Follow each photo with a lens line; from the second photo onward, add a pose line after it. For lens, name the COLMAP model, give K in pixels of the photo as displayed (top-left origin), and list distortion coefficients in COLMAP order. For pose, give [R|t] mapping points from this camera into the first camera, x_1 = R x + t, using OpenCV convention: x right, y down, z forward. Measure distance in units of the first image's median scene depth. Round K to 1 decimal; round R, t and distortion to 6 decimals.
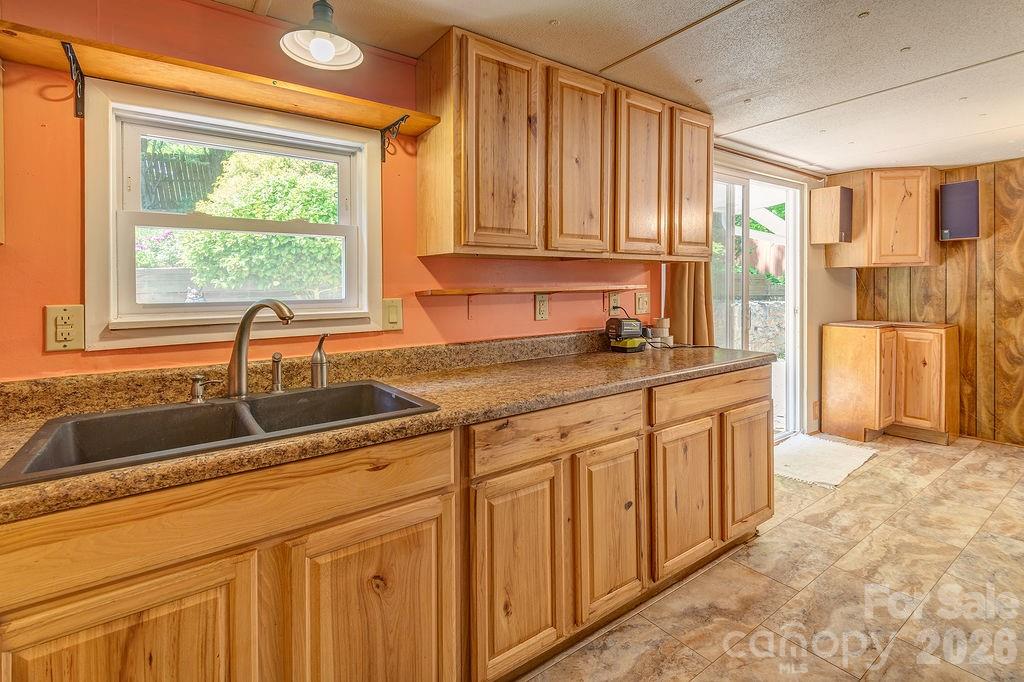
lens RADIAL K [[479.6, 0, 500.6], [0, 479.6, 293.5], [0, 0, 1]] dist [0.015403, -0.011118]
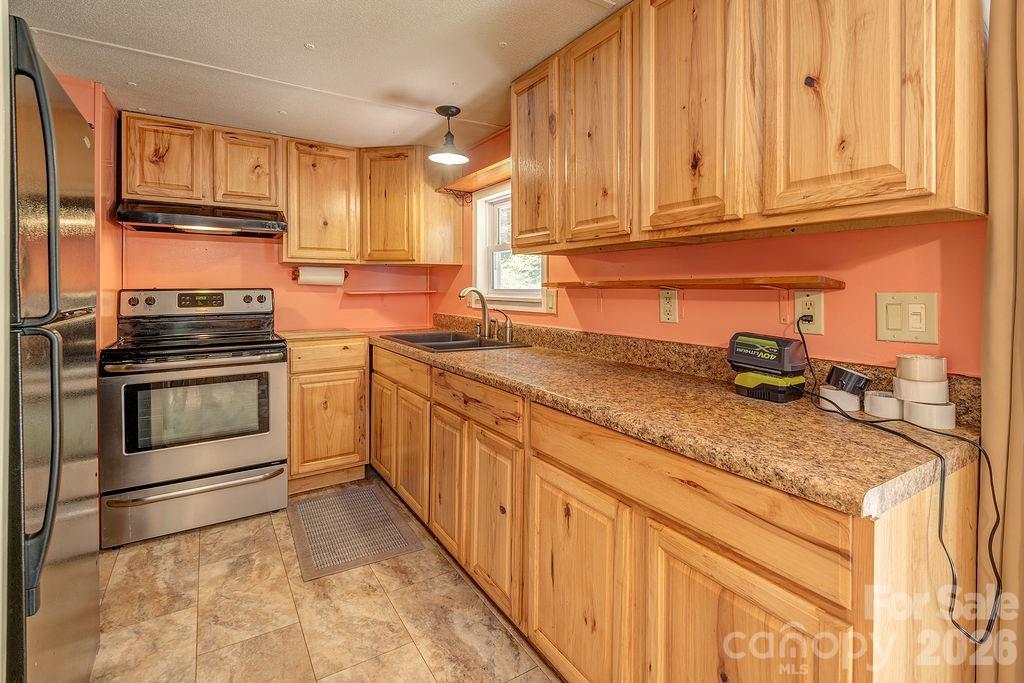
lens RADIAL K [[479.6, 0, 524.9], [0, 479.6, 291.9], [0, 0, 1]] dist [0.015403, -0.011118]
pose [[-0.037920, 0.019105, -0.999098, 1.037034], [-0.017372, 0.999654, 0.019775, -0.008097], [0.999130, 0.018106, -0.037575, 0.923849]]
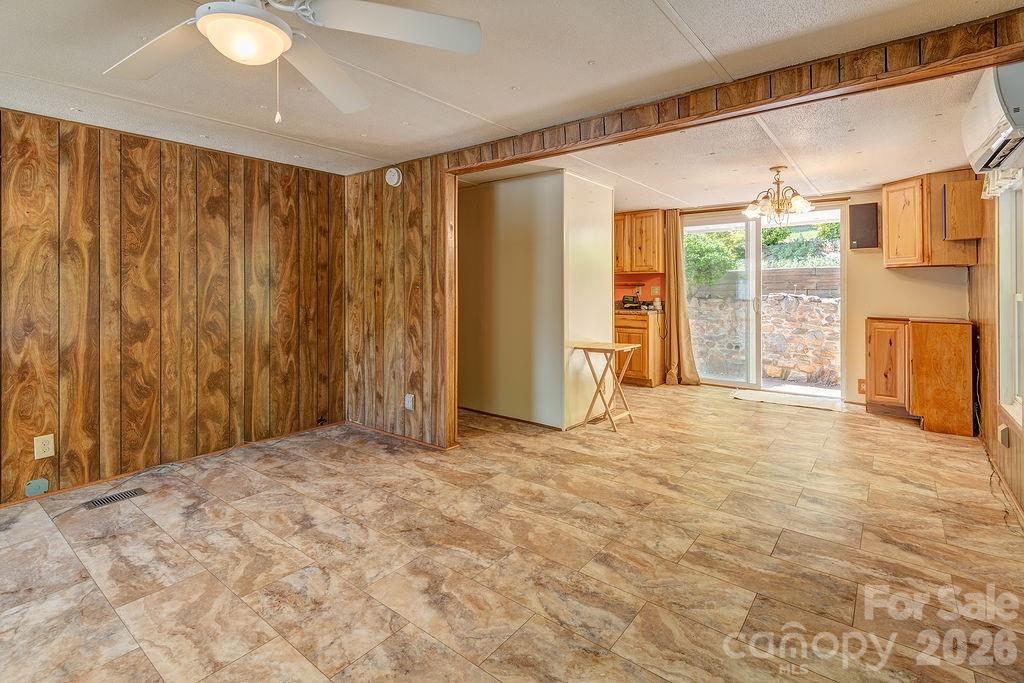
lens RADIAL K [[479.6, 0, 529.3], [0, 479.6, 287.2], [0, 0, 1]] dist [0.015403, -0.011118]
pose [[0.298731, 0.007723, -0.954306, 3.169805], [-0.017264, 0.999847, 0.002688, 0.007661], [0.954181, 0.015673, 0.298819, -0.348412]]
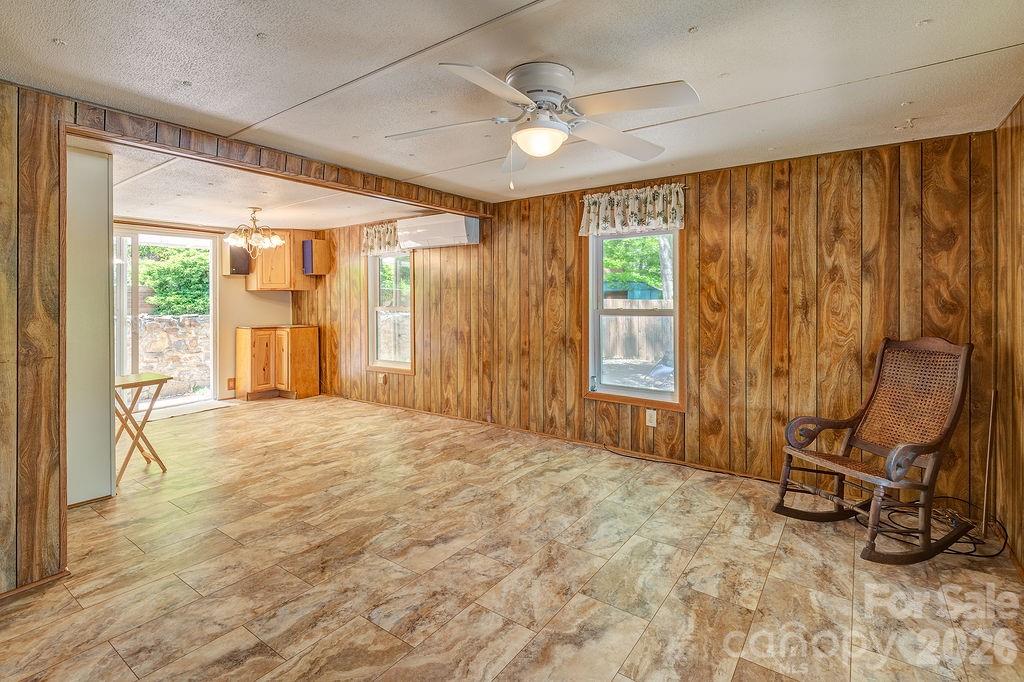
lens RADIAL K [[479.6, 0, 499.8], [0, 479.6, 295.9], [0, 0, 1]] dist [0.015403, -0.011118]
pose [[0.952896, -0.000445, 0.303297, 2.021980], [0.008212, 0.999670, -0.024334, 0.015997], [-0.303186, 0.025678, 0.952585, -1.454778]]
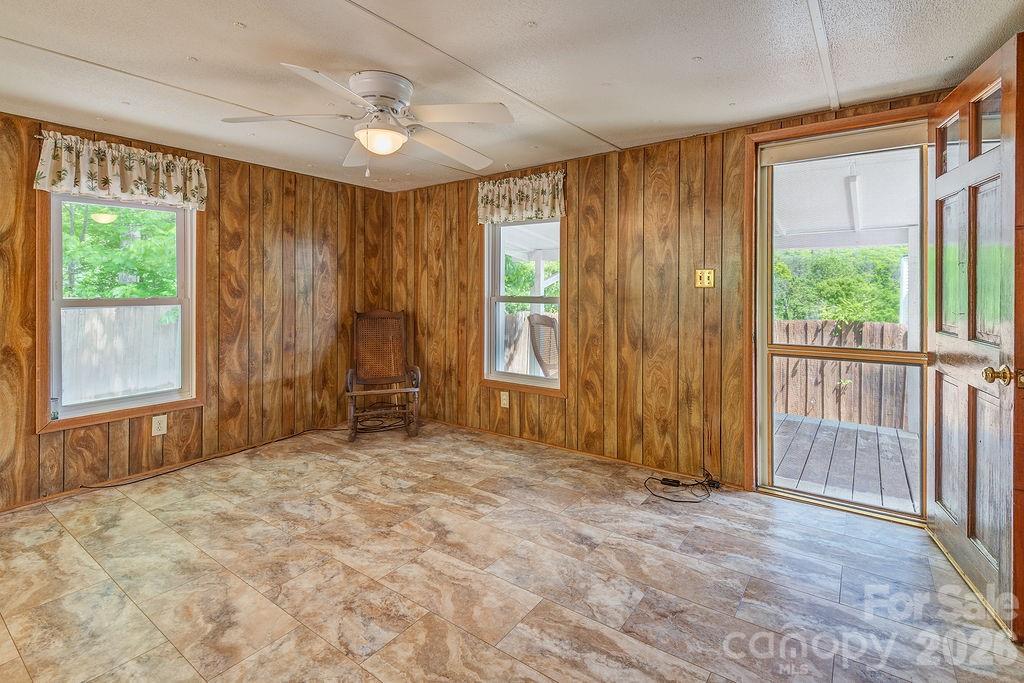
lens RADIAL K [[479.6, 0, 533.0], [0, 479.6, 296.5], [0, 0, 1]] dist [0.015403, -0.011118]
pose [[-0.336184, -0.018376, 0.941617, 1.237647], [0.019251, 0.999467, 0.026378, 0.005191], [-0.941600, 0.026995, -0.335650, -0.485469]]
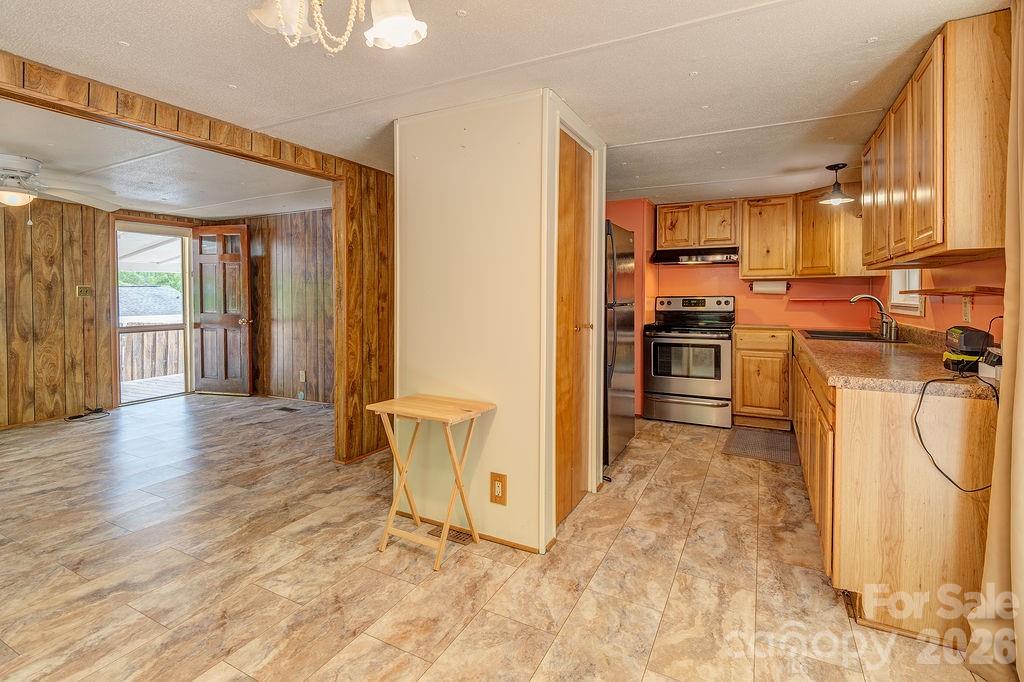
lens RADIAL K [[479.6, 0, 507.6], [0, 479.6, 301.5], [0, 0, 1]] dist [0.015403, -0.011118]
pose [[-0.893051, 0.015296, -0.449696, 1.634524], [0.000852, 0.999478, 0.032305, -0.026482], [0.449955, 0.028467, -0.892597, 1.715115]]
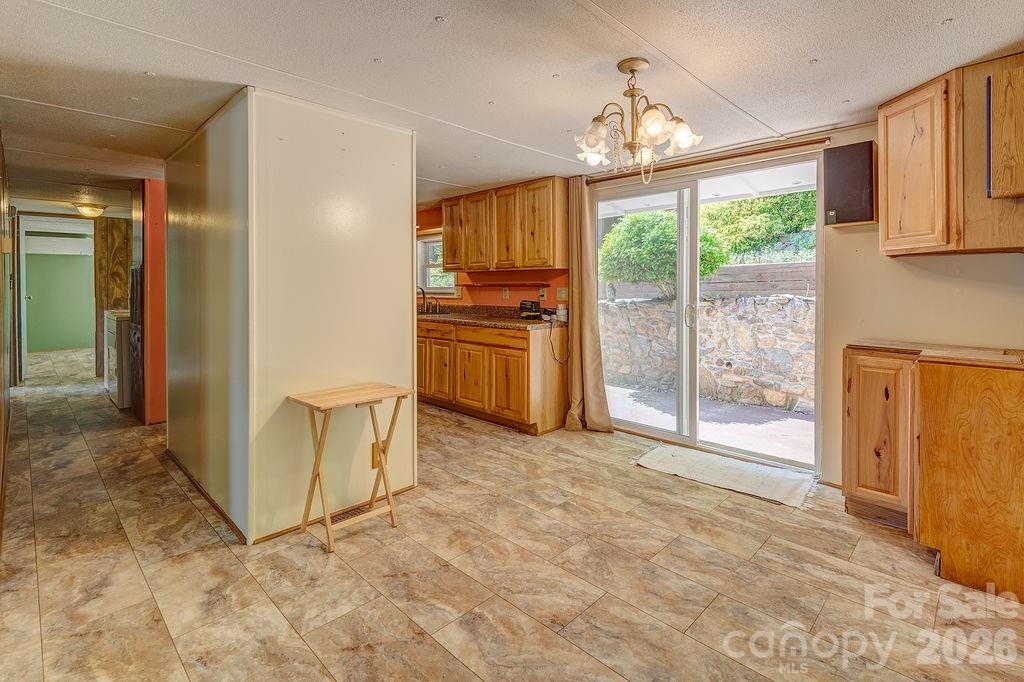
lens RADIAL K [[479.6, 0, 518.5], [0, 479.6, 290.5], [0, 0, 1]] dist [0.015403, -0.011118]
pose [[0.178337, 0.019753, -0.983771, 2.562973], [-0.014713, 0.999740, 0.017406, -0.025997], [0.983860, 0.011370, 0.178581, 0.788868]]
